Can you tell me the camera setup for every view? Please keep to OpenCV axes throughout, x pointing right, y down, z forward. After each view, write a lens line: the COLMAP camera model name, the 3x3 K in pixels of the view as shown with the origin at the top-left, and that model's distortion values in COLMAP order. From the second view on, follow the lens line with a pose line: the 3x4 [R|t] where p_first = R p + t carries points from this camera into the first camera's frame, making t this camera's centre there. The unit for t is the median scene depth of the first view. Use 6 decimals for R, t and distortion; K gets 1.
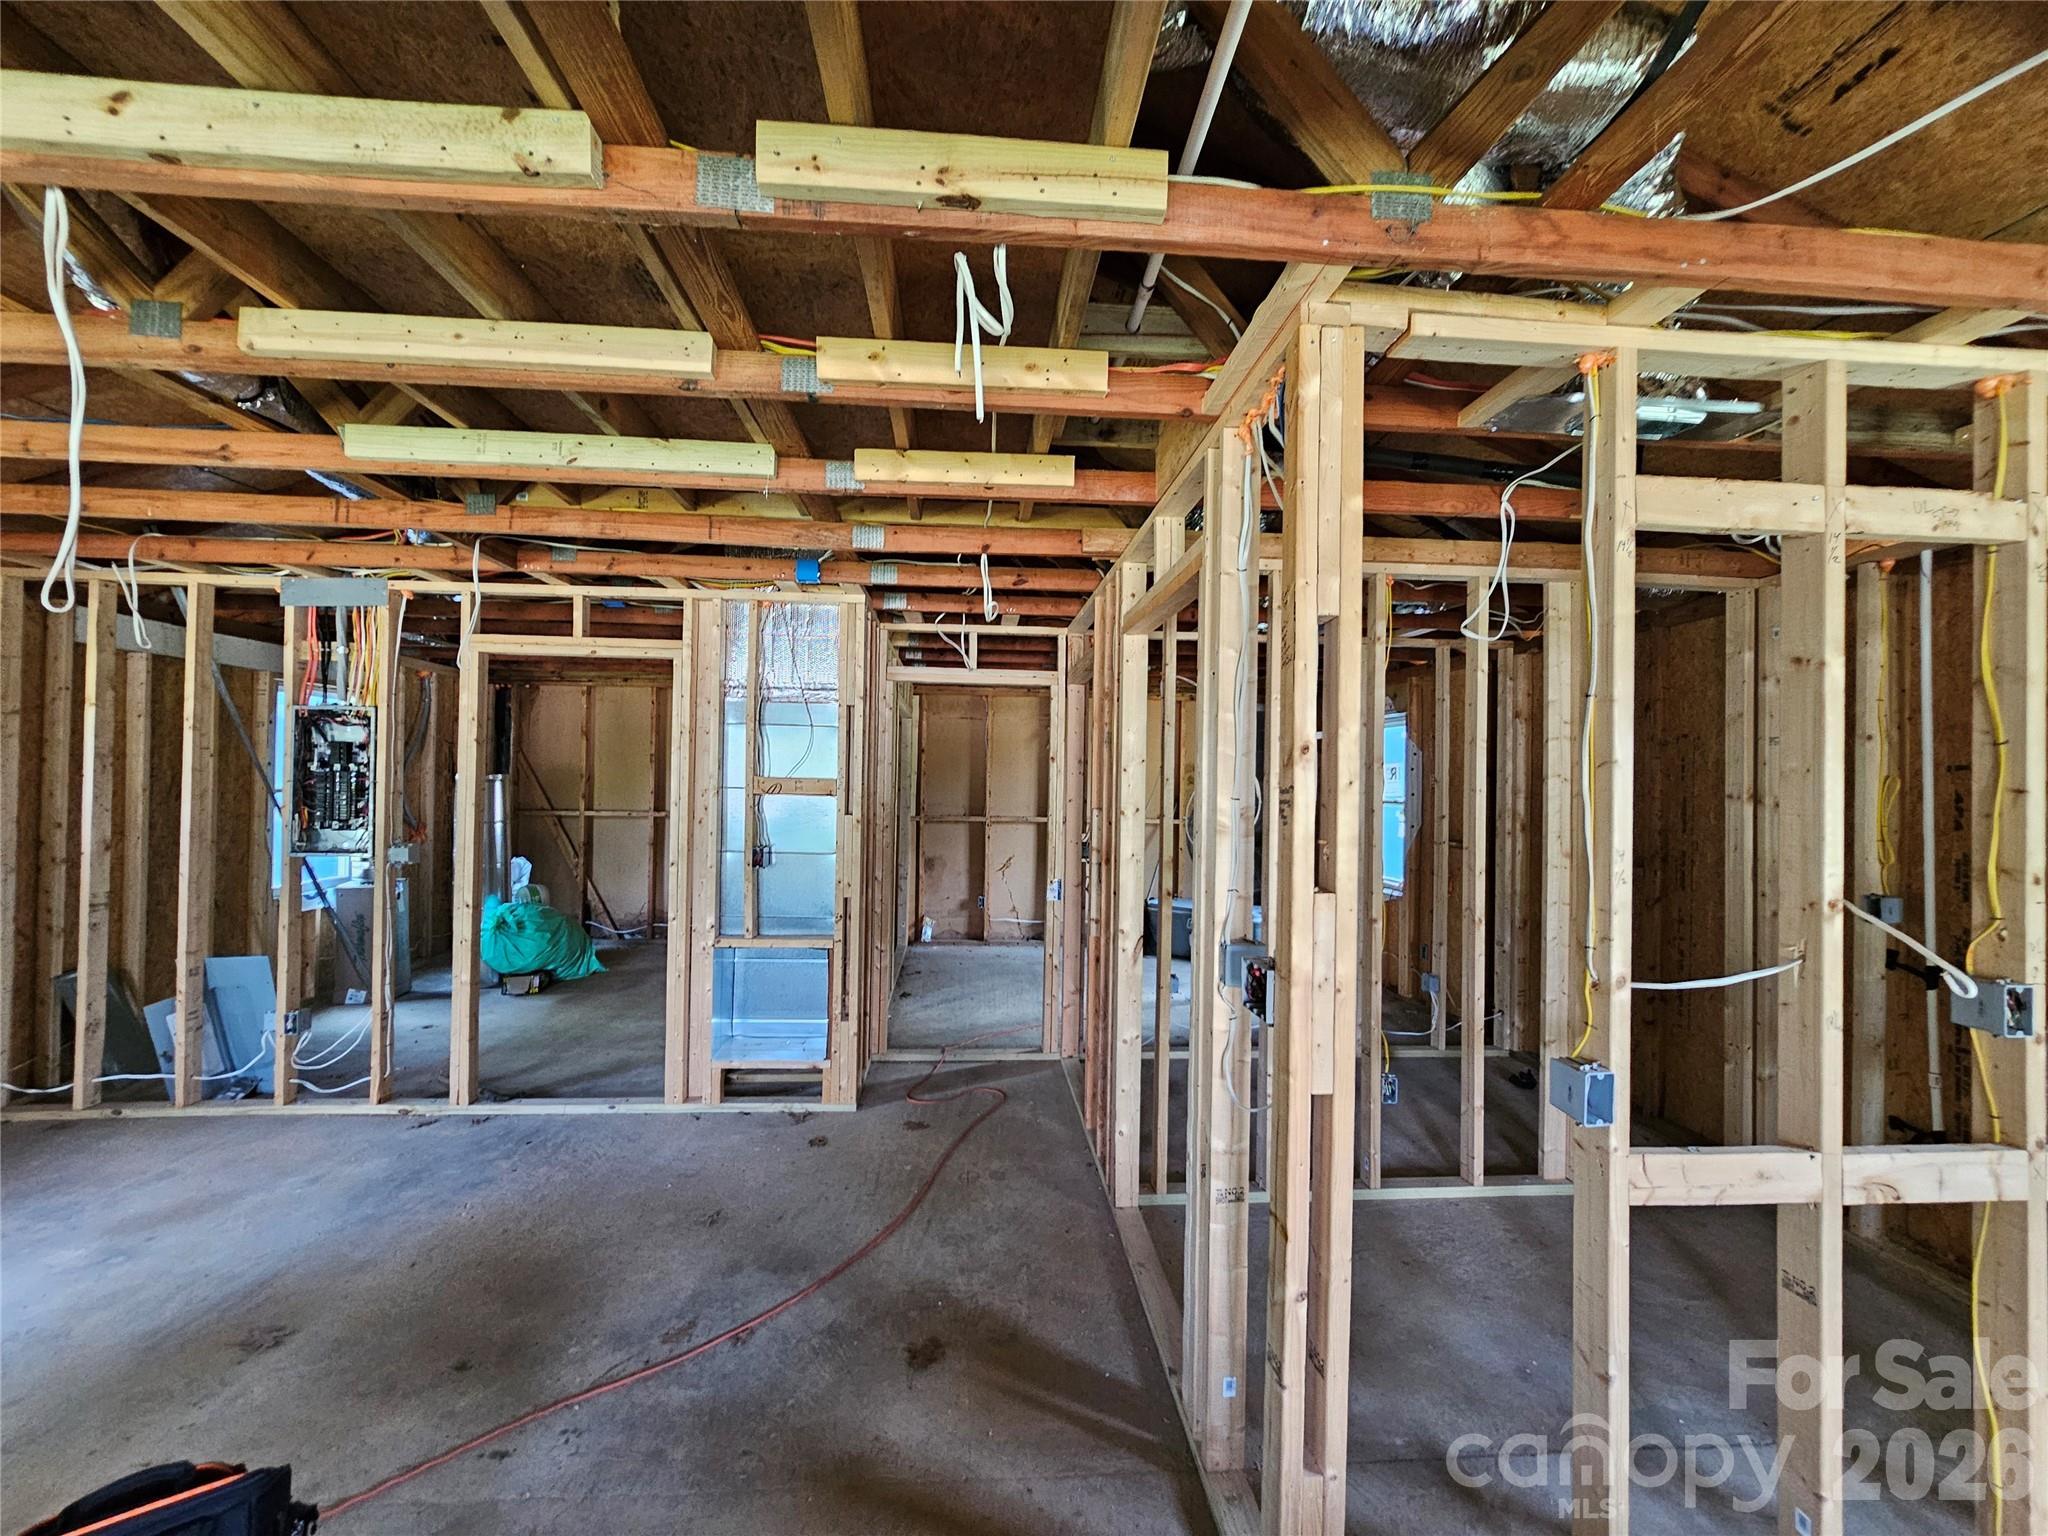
lens RADIAL K [[857.5, 0, 1024.0], [0, 857.5, 768.0], [0, 0, 1]] dist [-0.006803, 0.004473]
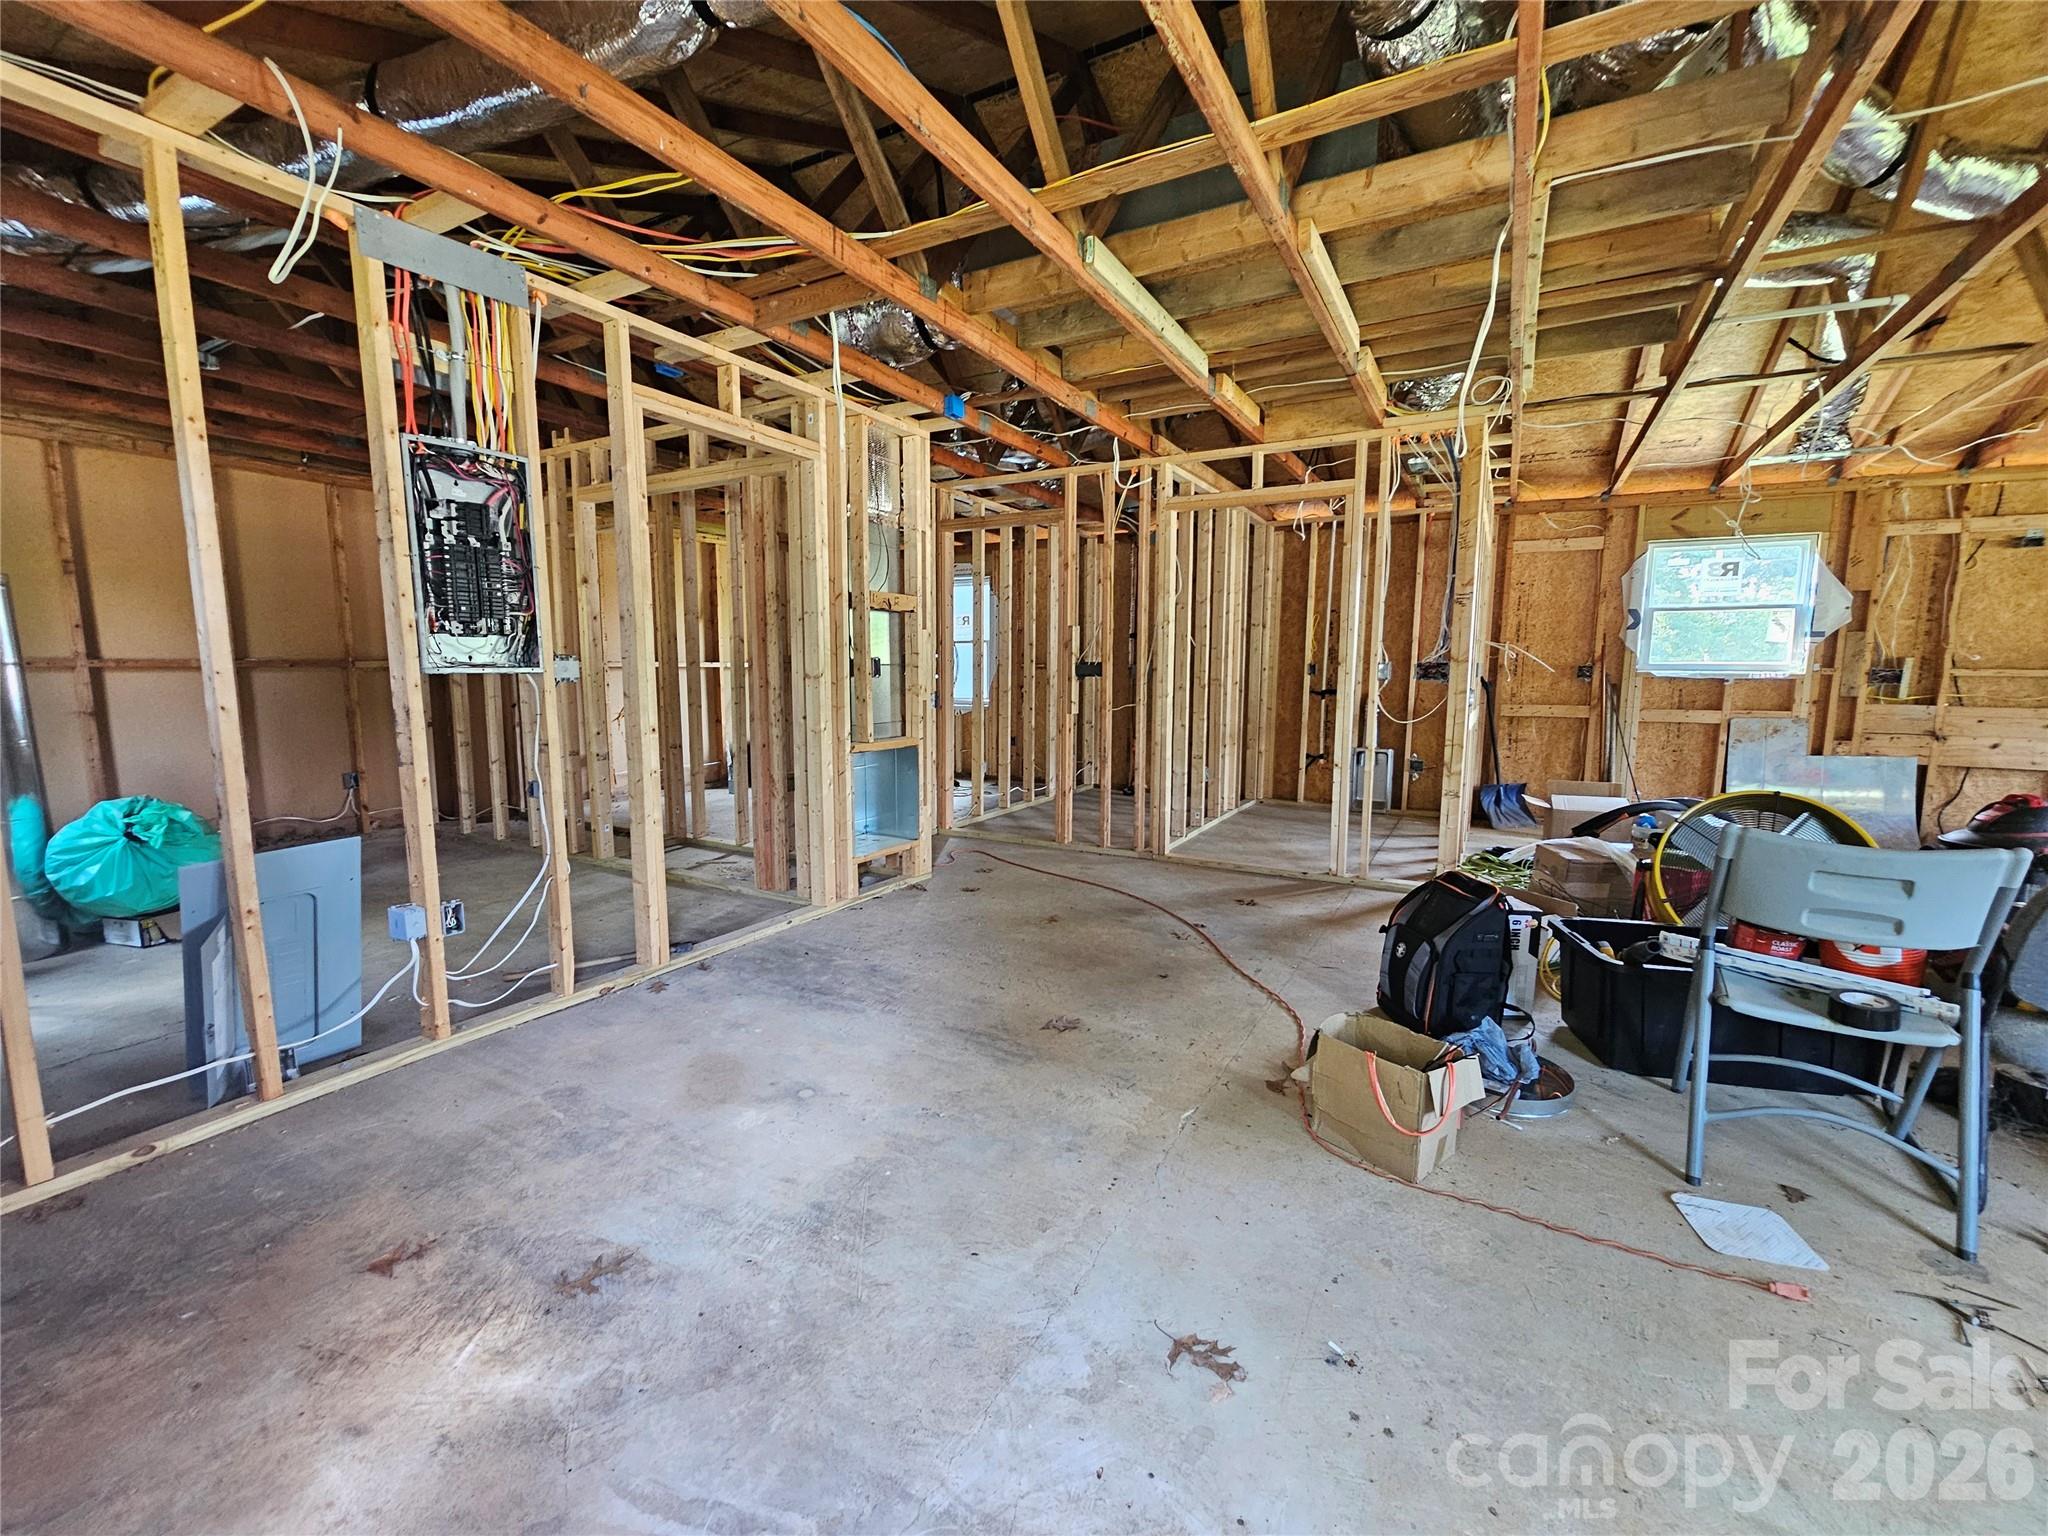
lens RADIAL K [[857.5, 0, 1024.0], [0, 857.5, 768.0], [0, 0, 1]] dist [-0.006803, 0.004473]
pose [[0.550636, -0.114284, 0.826885, -1.195896], [-0.002591, 0.990345, 0.138601, 0.086273], [-0.834741, -0.078461, 0.545024, 0.260871]]
